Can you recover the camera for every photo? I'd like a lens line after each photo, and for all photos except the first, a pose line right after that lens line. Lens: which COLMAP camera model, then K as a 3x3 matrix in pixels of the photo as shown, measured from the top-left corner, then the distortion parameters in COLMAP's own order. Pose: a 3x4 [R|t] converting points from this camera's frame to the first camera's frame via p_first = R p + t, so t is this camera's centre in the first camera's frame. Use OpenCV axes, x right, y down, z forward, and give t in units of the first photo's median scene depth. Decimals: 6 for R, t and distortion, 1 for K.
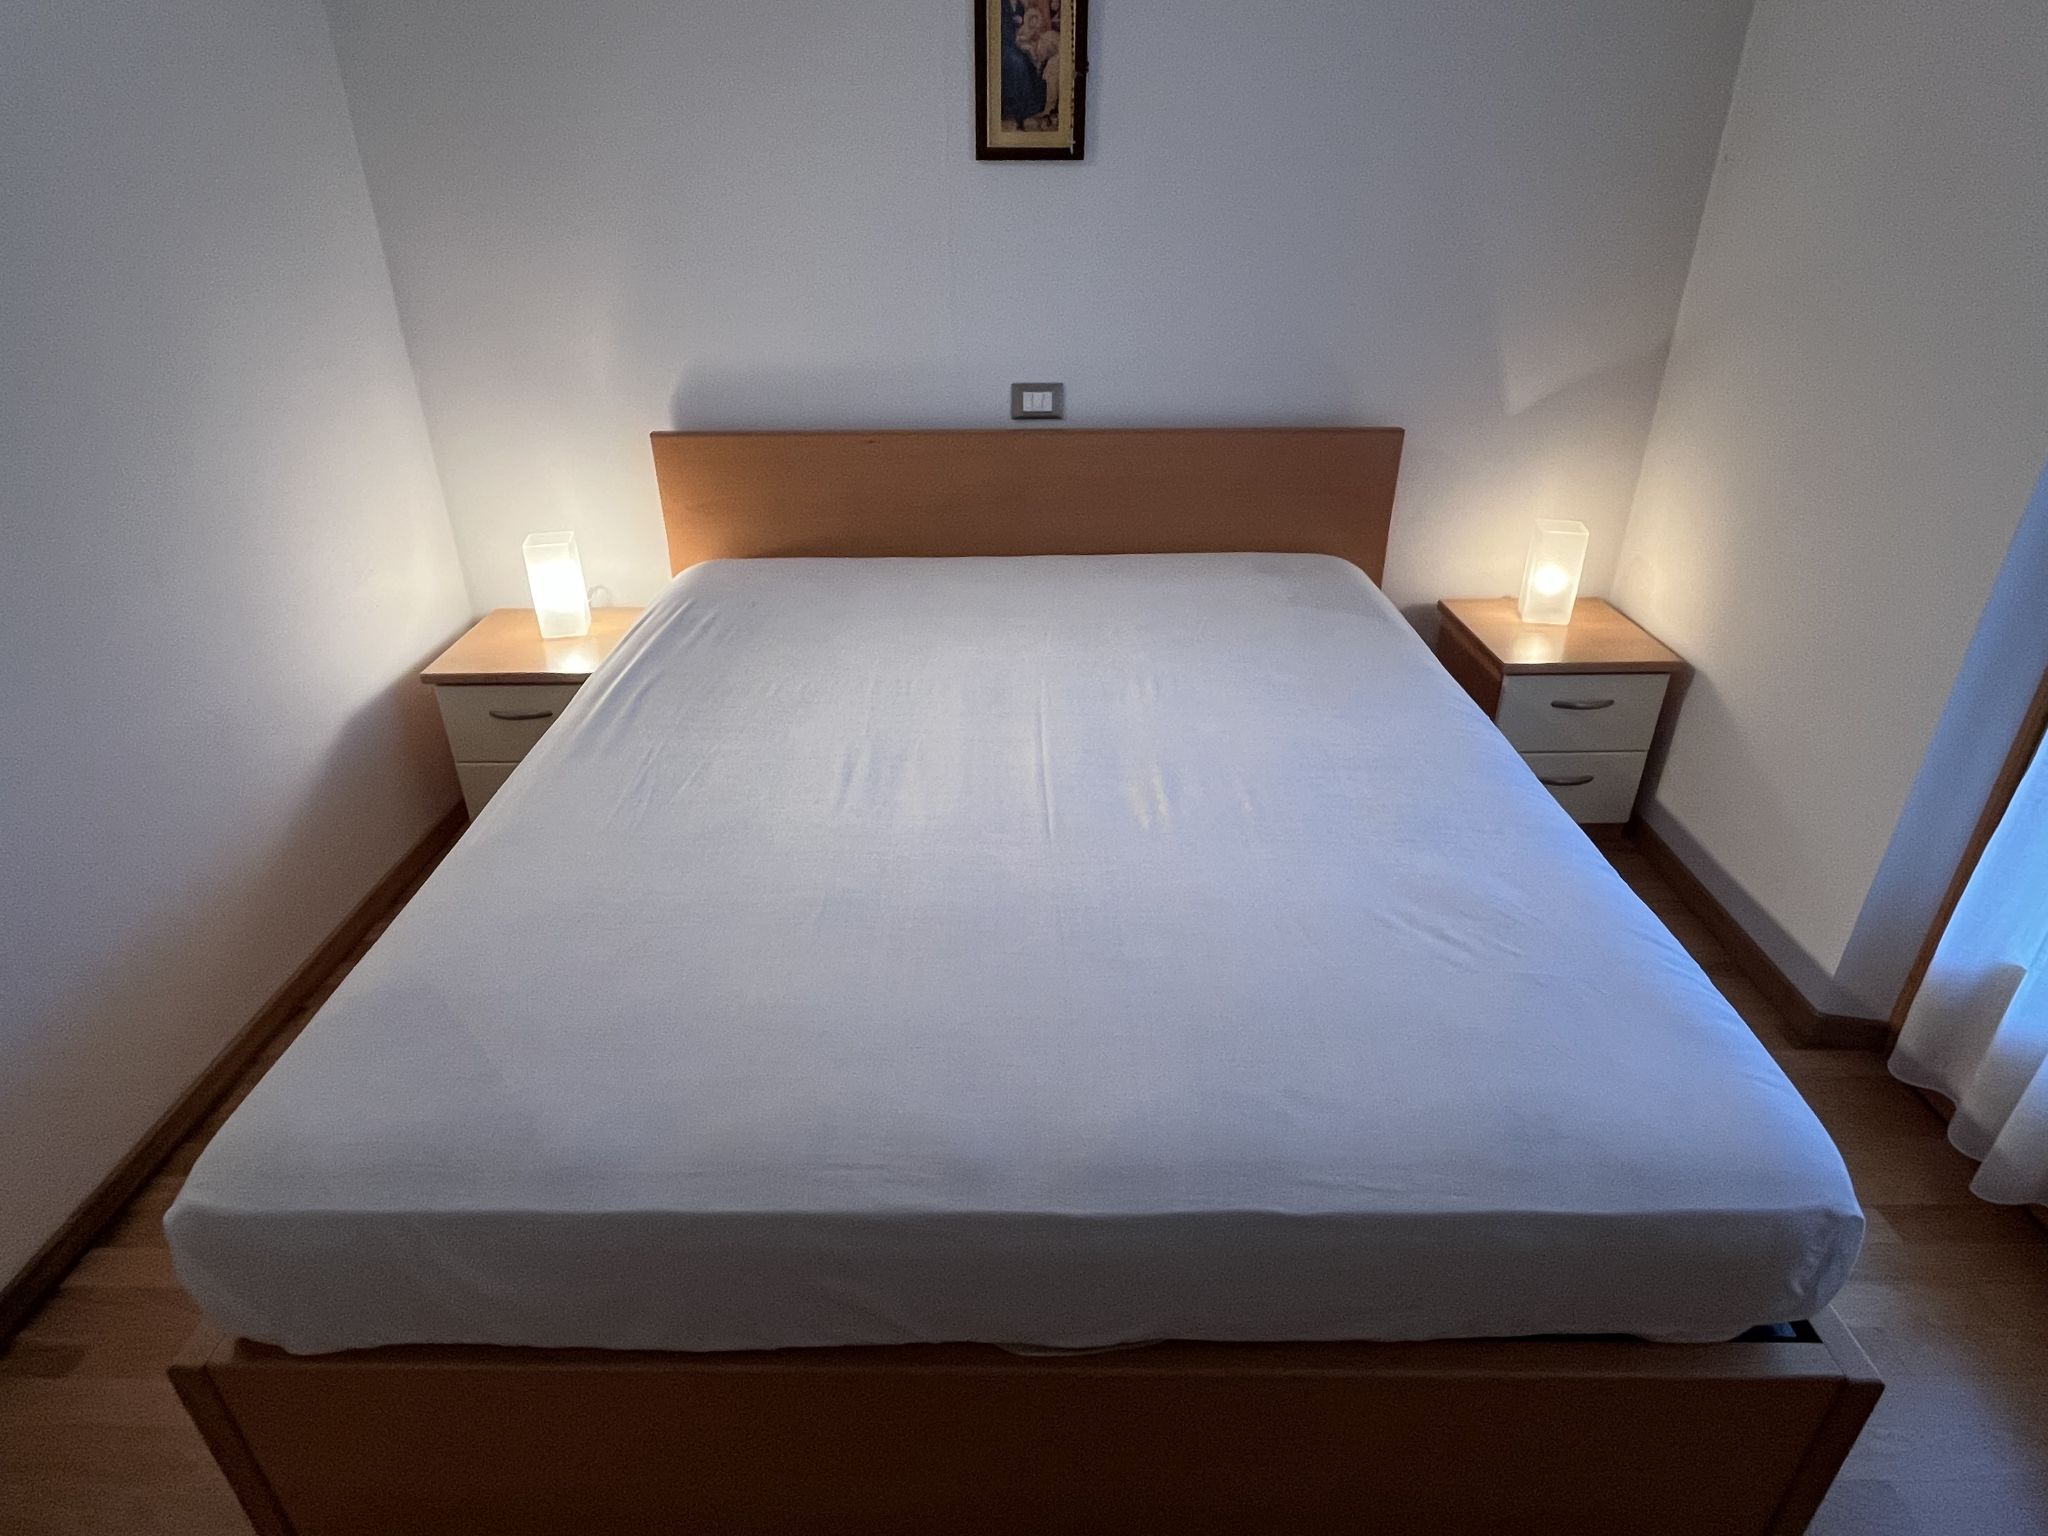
lens RADIAL K [[1152.4, 0, 1023.2], [0, 1152.4, 761.4], [0, 0, 1]] dist [-0.001761, -0.000897]
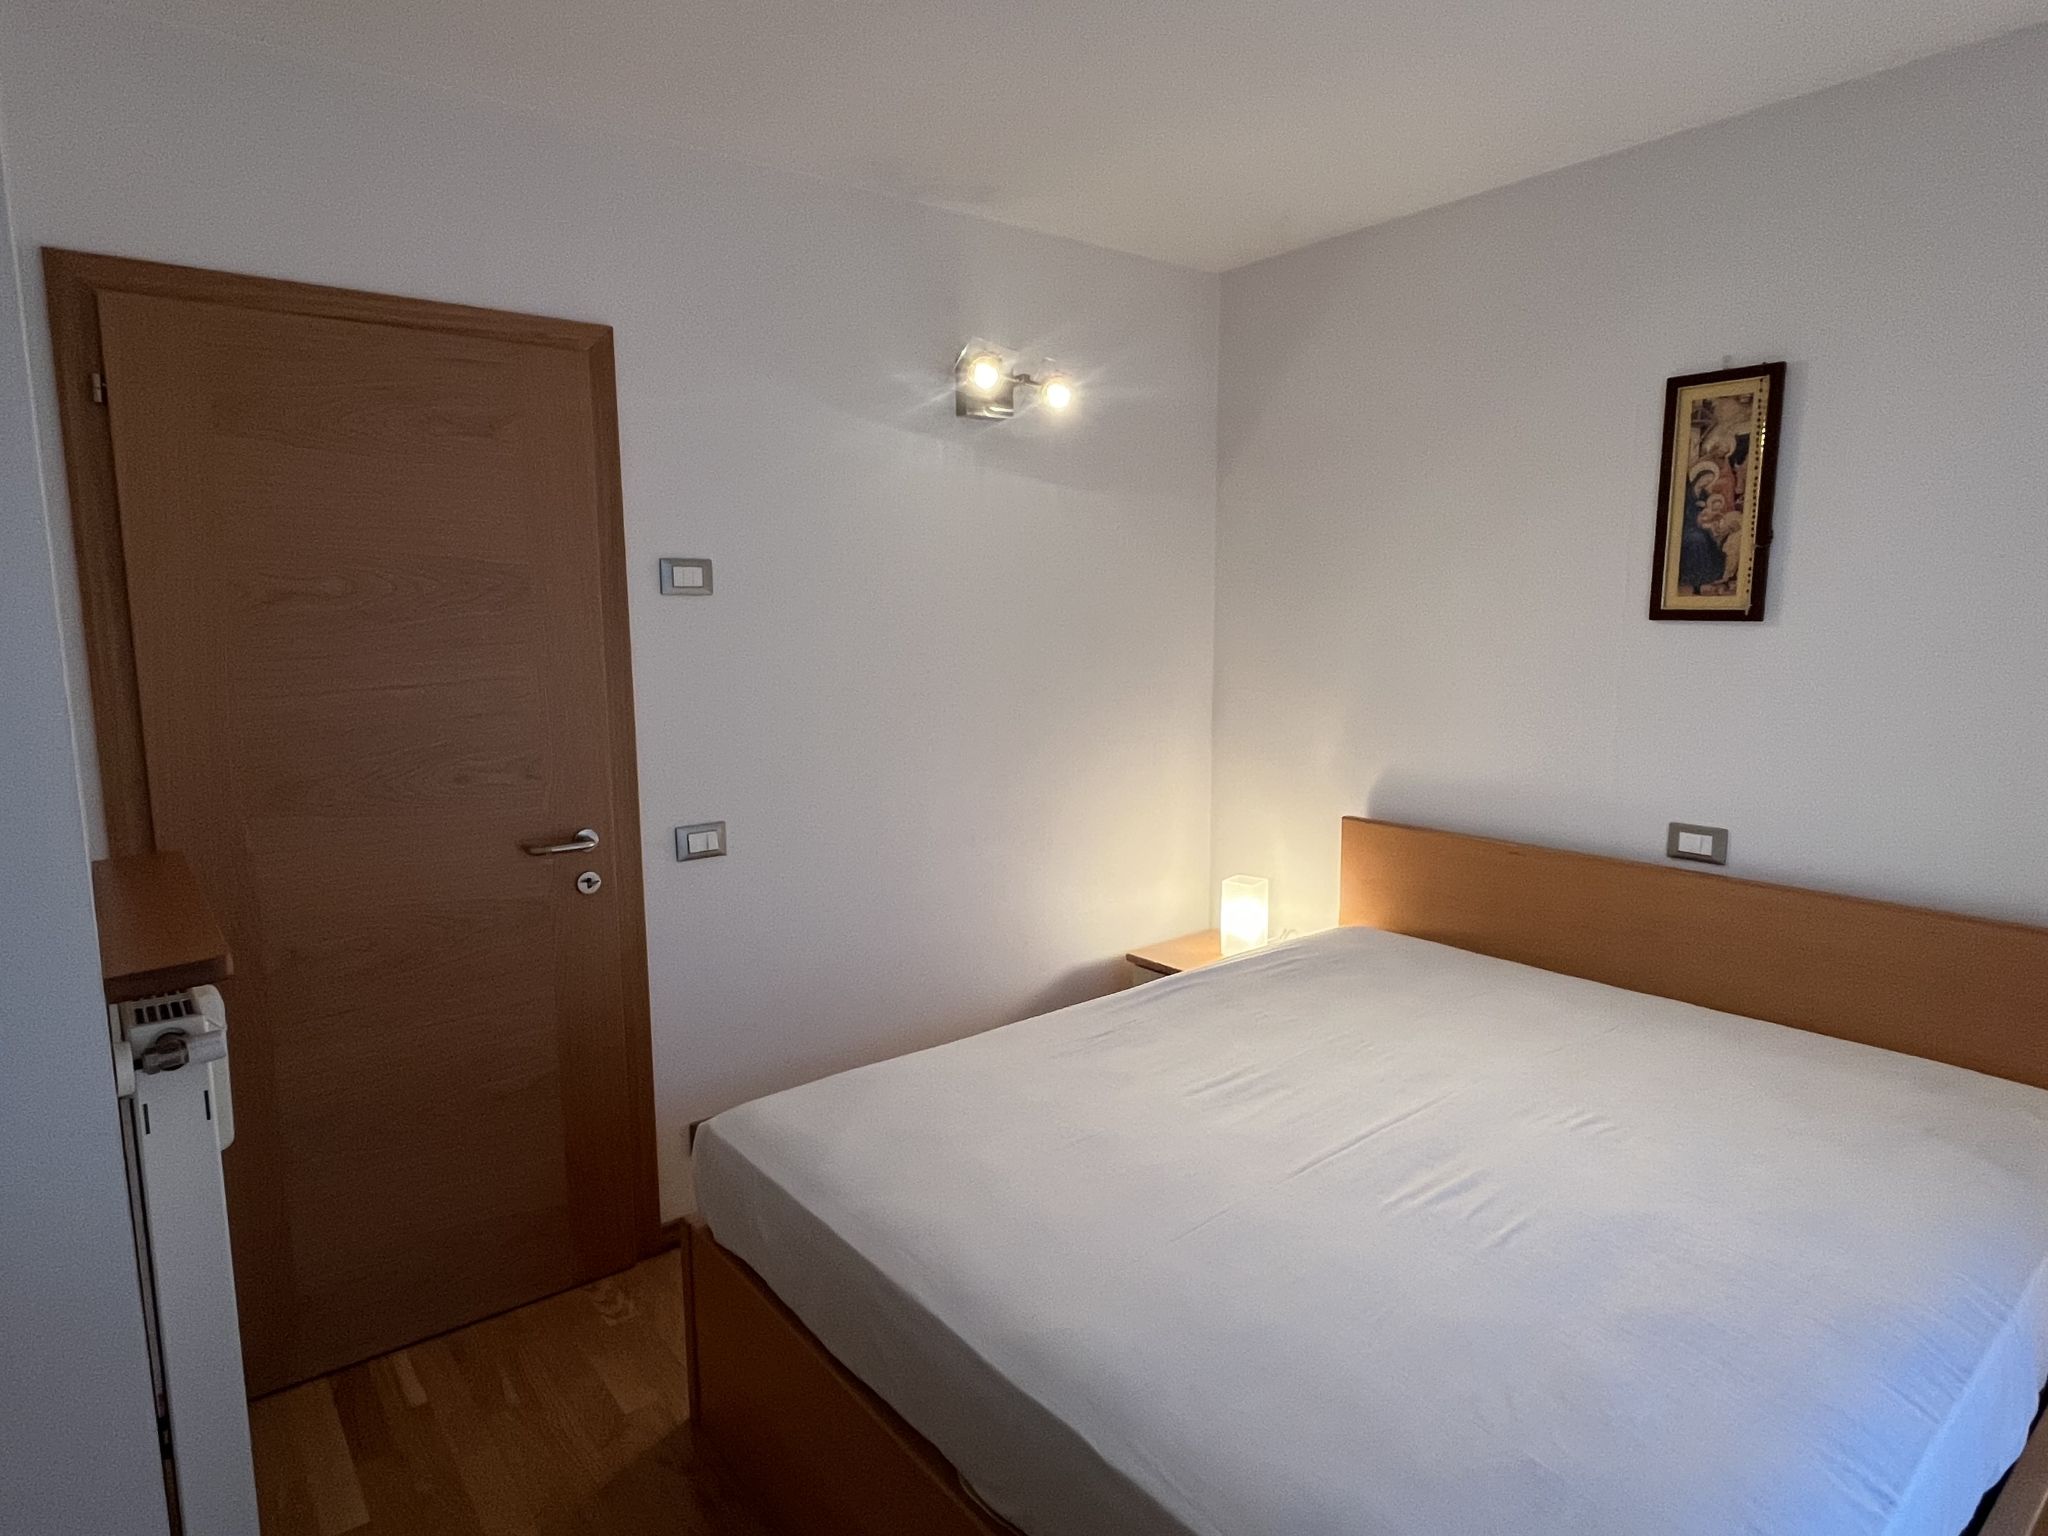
lens RADIAL K [[1143.3, 0, 1017.2], [0, 1143.3, 761.7], [0, 0, 1]] dist [-0.002893, 0.000121]
pose [[0.629534, 0.105908, -0.769721, 0.423810], [-0.359844, 0.917757, -0.168030, -0.009845], [0.688622, 0.382760, 0.615869, -0.010512]]
